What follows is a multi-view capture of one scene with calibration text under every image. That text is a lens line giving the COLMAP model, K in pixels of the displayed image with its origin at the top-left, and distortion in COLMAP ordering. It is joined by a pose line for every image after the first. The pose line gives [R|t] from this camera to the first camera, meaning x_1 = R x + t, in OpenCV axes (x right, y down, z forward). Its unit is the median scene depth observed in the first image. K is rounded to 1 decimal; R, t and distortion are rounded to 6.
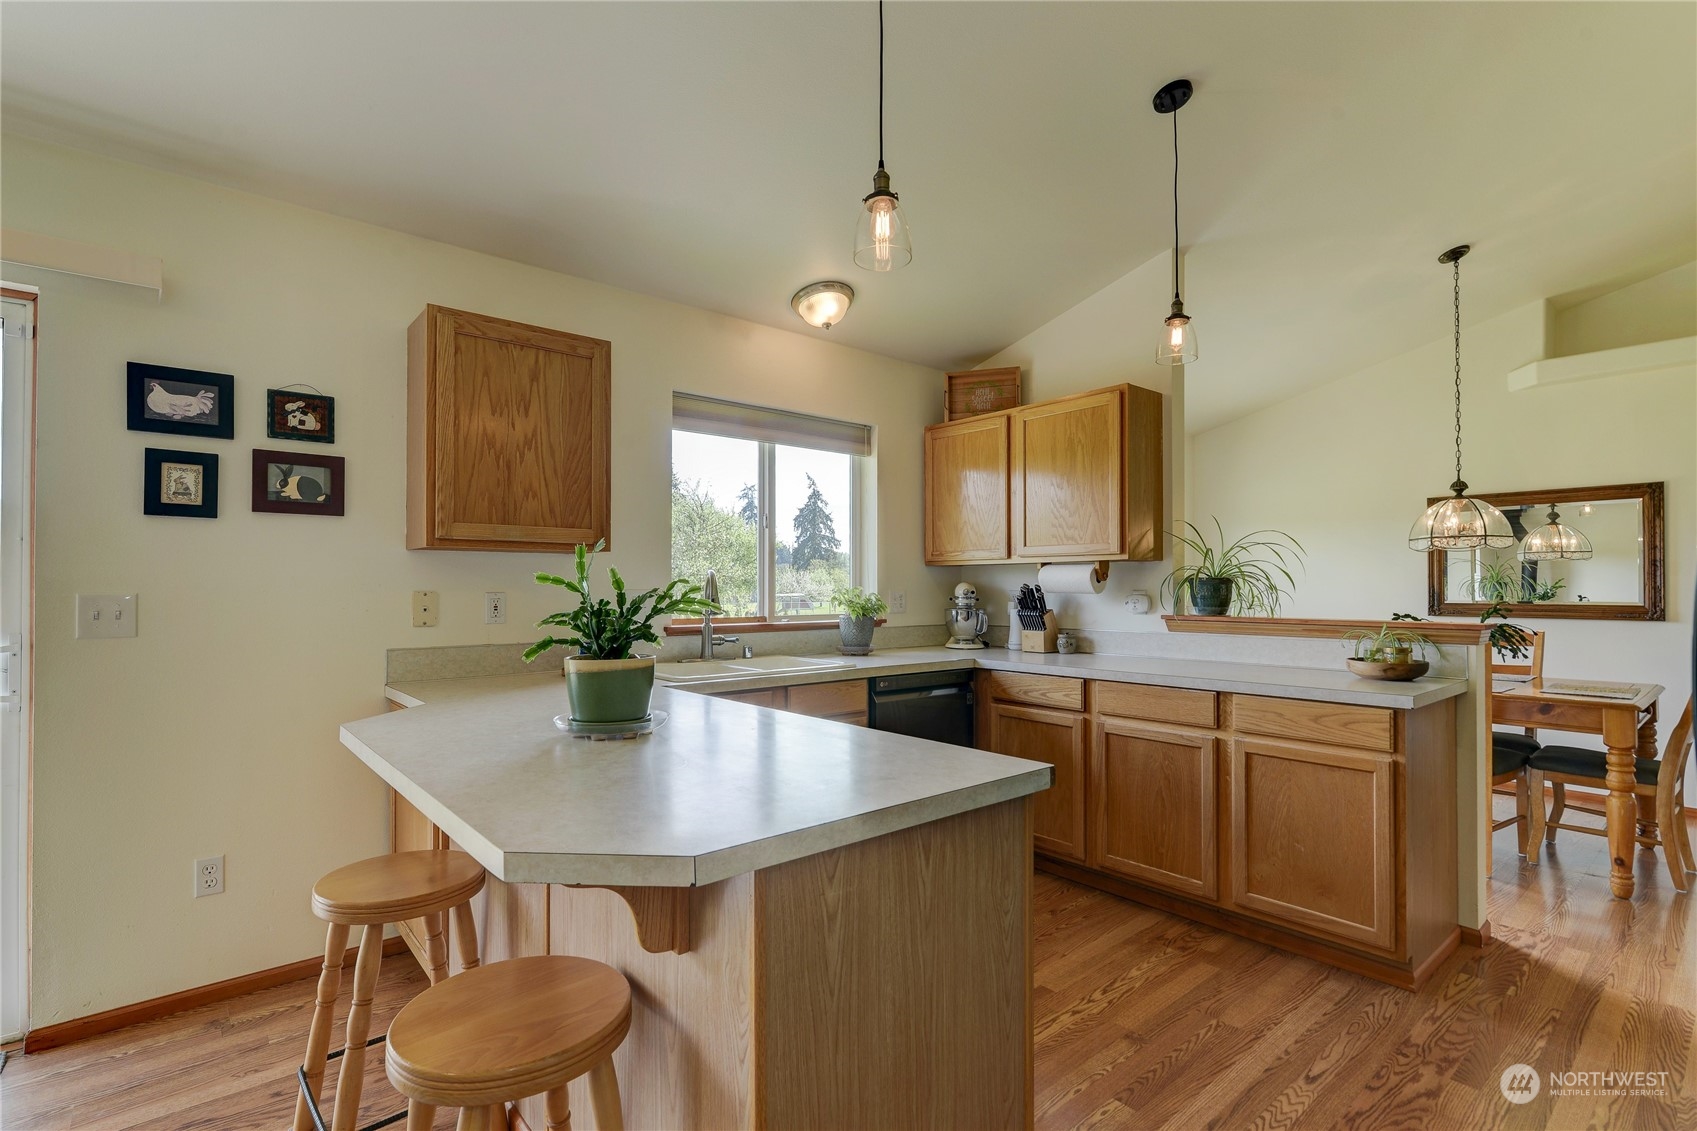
lens RADIAL K [[798.4, 0, 828.2], [0, 798.4, 575.7], [0, 0, 1]] dist [-0.000918, 0.000202]
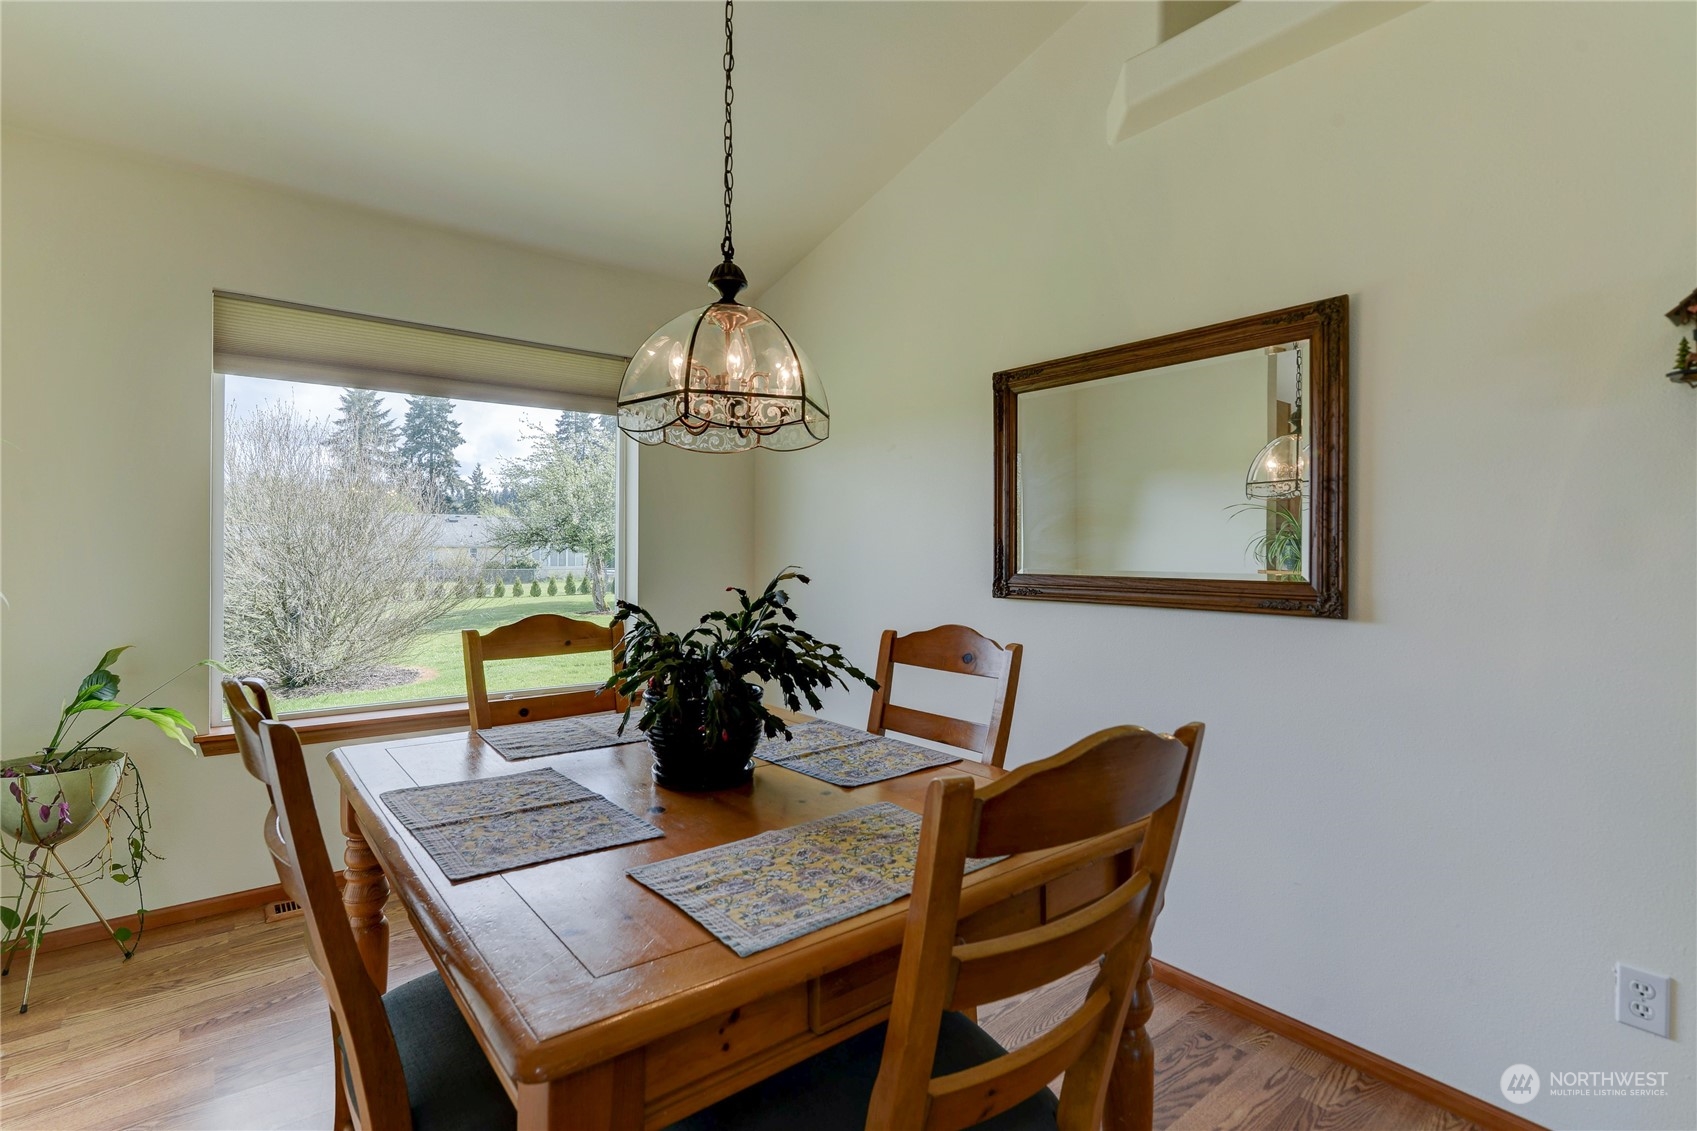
lens RADIAL K [[807.9, 0, 829.1], [0, 807.9, 546.5], [0, 0, 1]] dist [-0.001928, -0.000130]
pose [[0.999637, 0.002339, -0.026846, 0.986545], [-0.002118, 0.999964, 0.008253, 0.018925], [0.026865, -0.008193, 0.999606, 0.699673]]
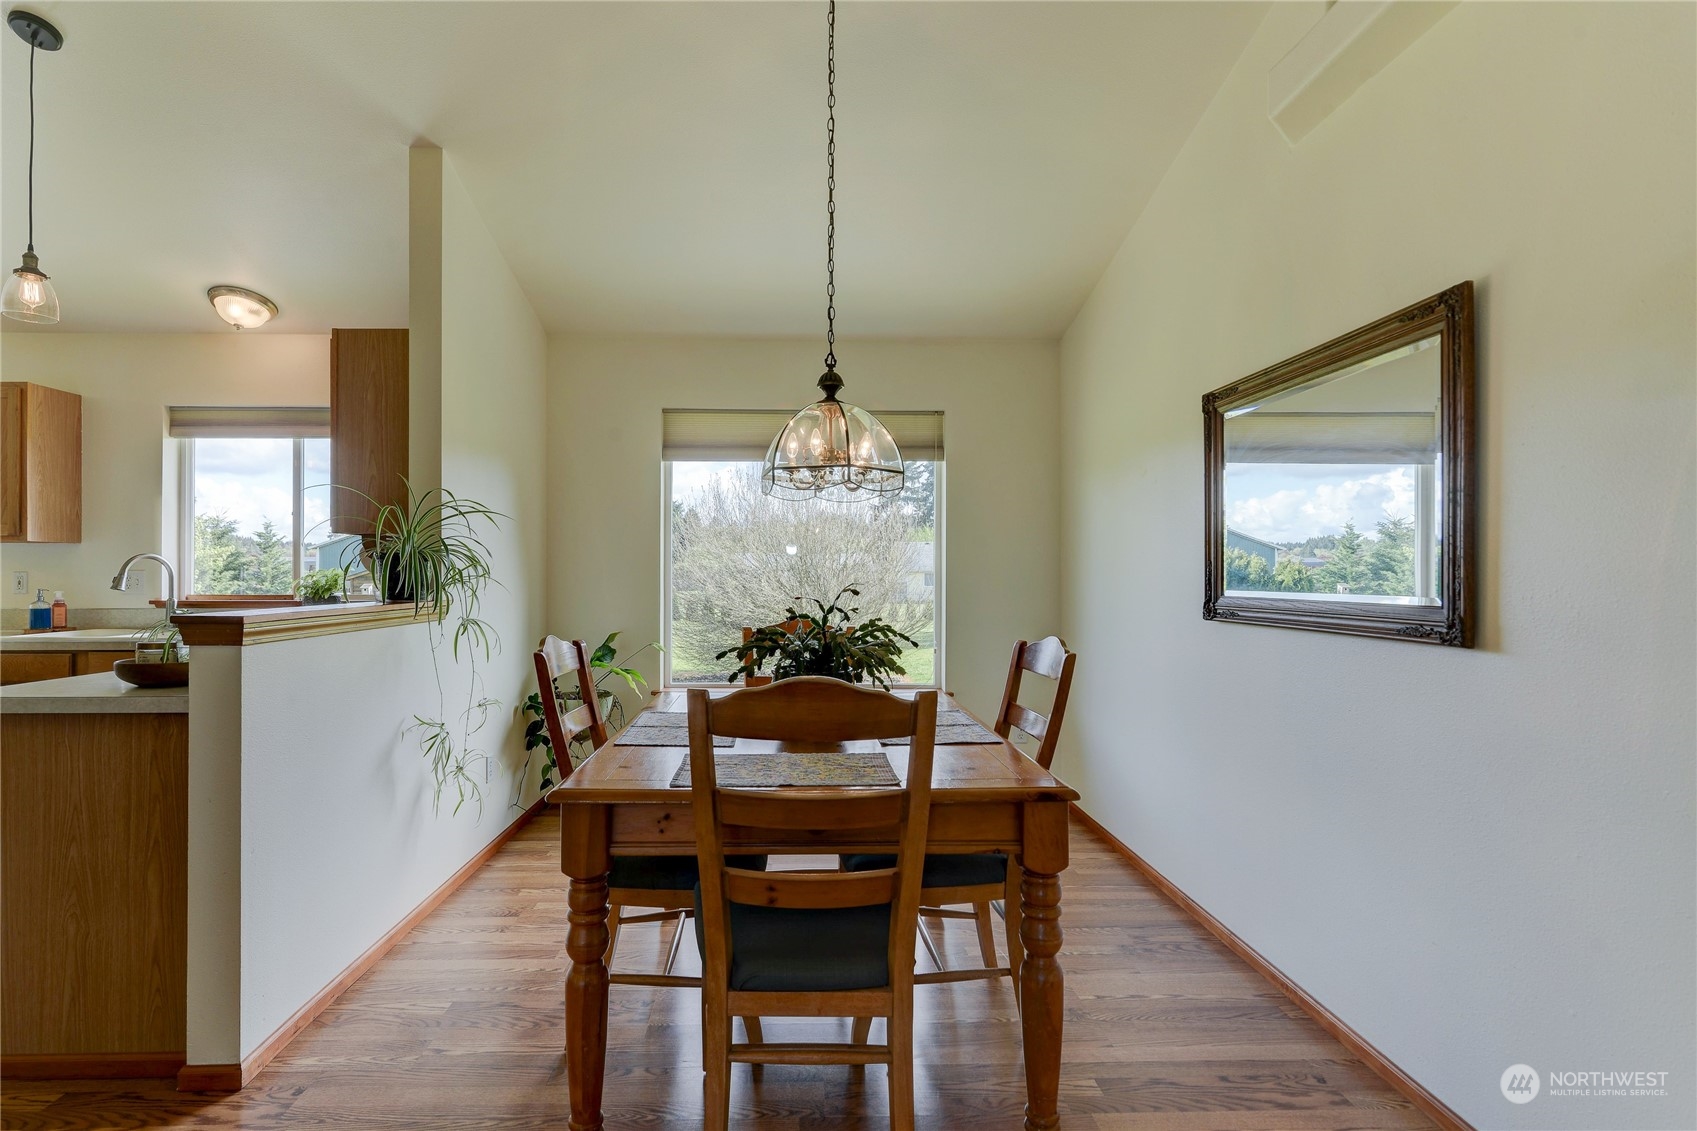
lens RADIAL K [[811.2, 0, 790.4], [0, 811.2, 569.9], [0, 0, 1]] dist [0.003159, 0.000608]
pose [[0.776726, -0.003807, -0.629827, 1.305966], [0.008631, 0.999952, 0.004599, 0.019288], [0.629779, -0.009008, 0.776722, 0.624140]]
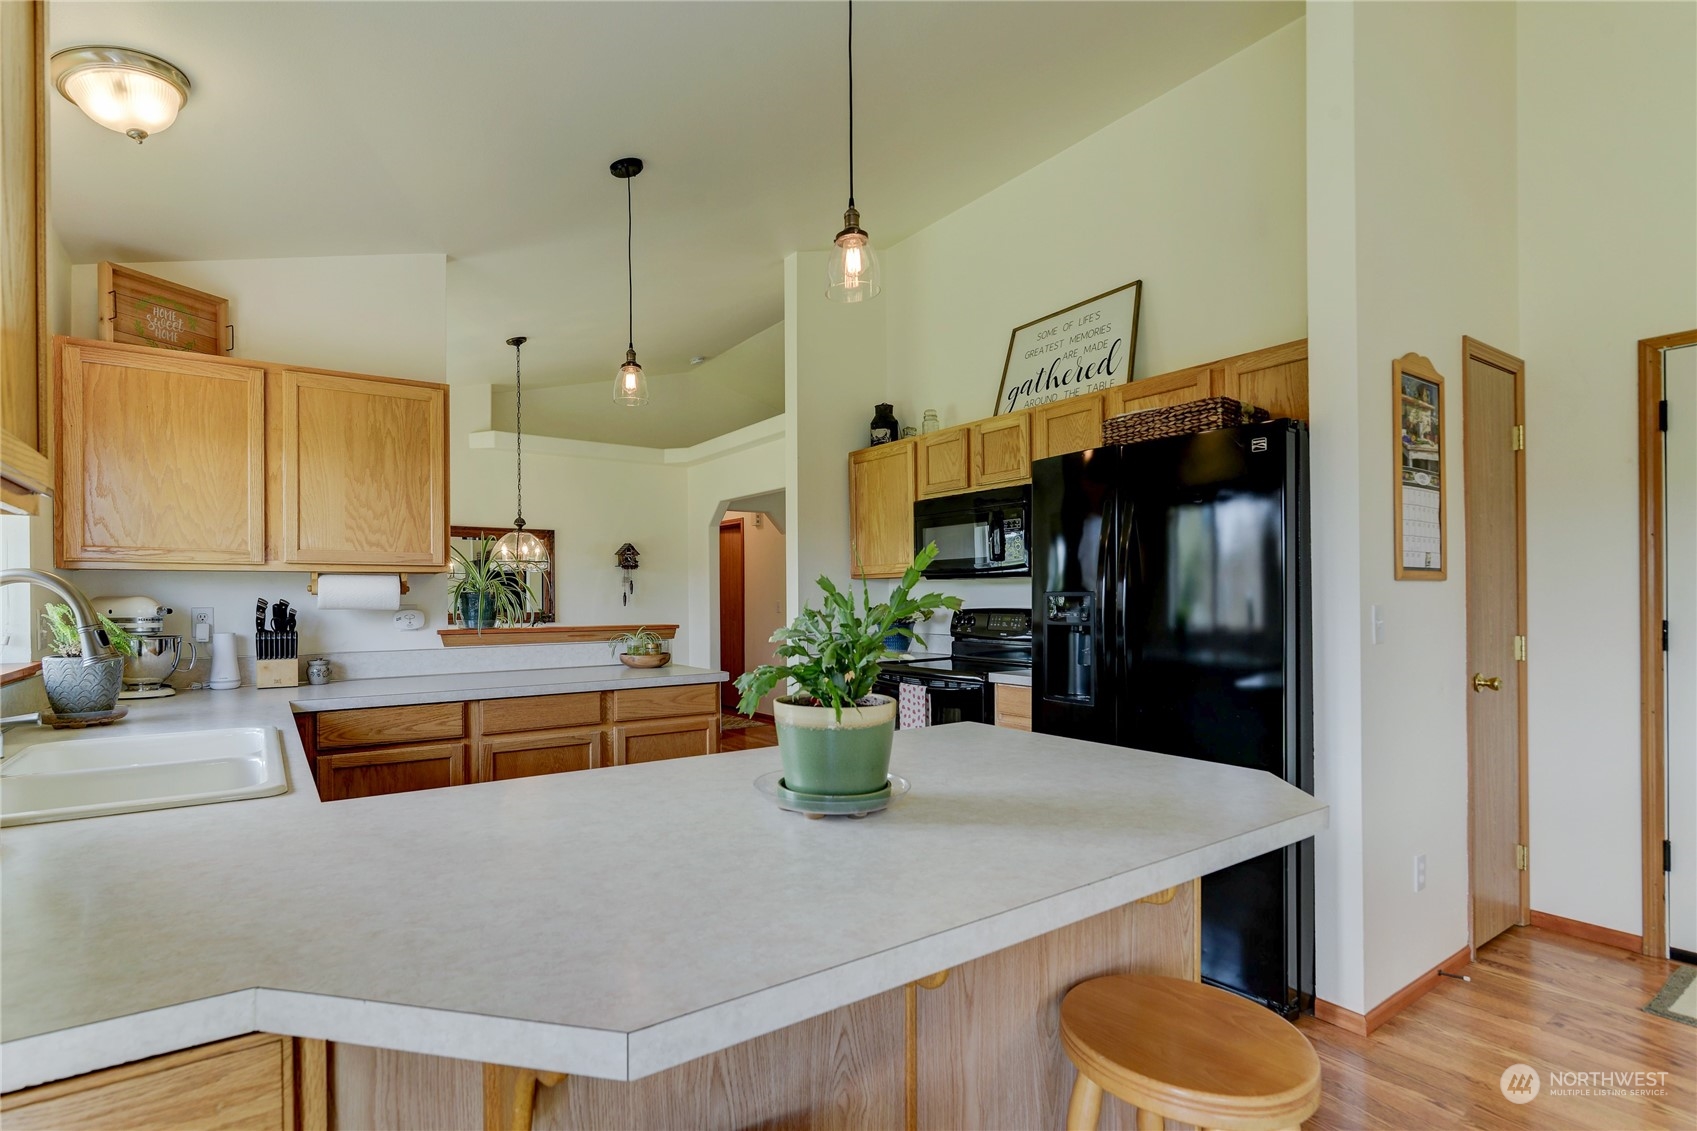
lens RADIAL K [[800.2, 0, 782.8], [0, 800.2, 582.7], [0, 0, 1]] dist [-0.000519, -0.000016]
pose [[0.114950, 0.017387, 0.993219, -0.515455], [-0.007711, 0.999832, -0.016610, 0.005245], [-0.993341, -0.005750, 0.115065, 0.495706]]
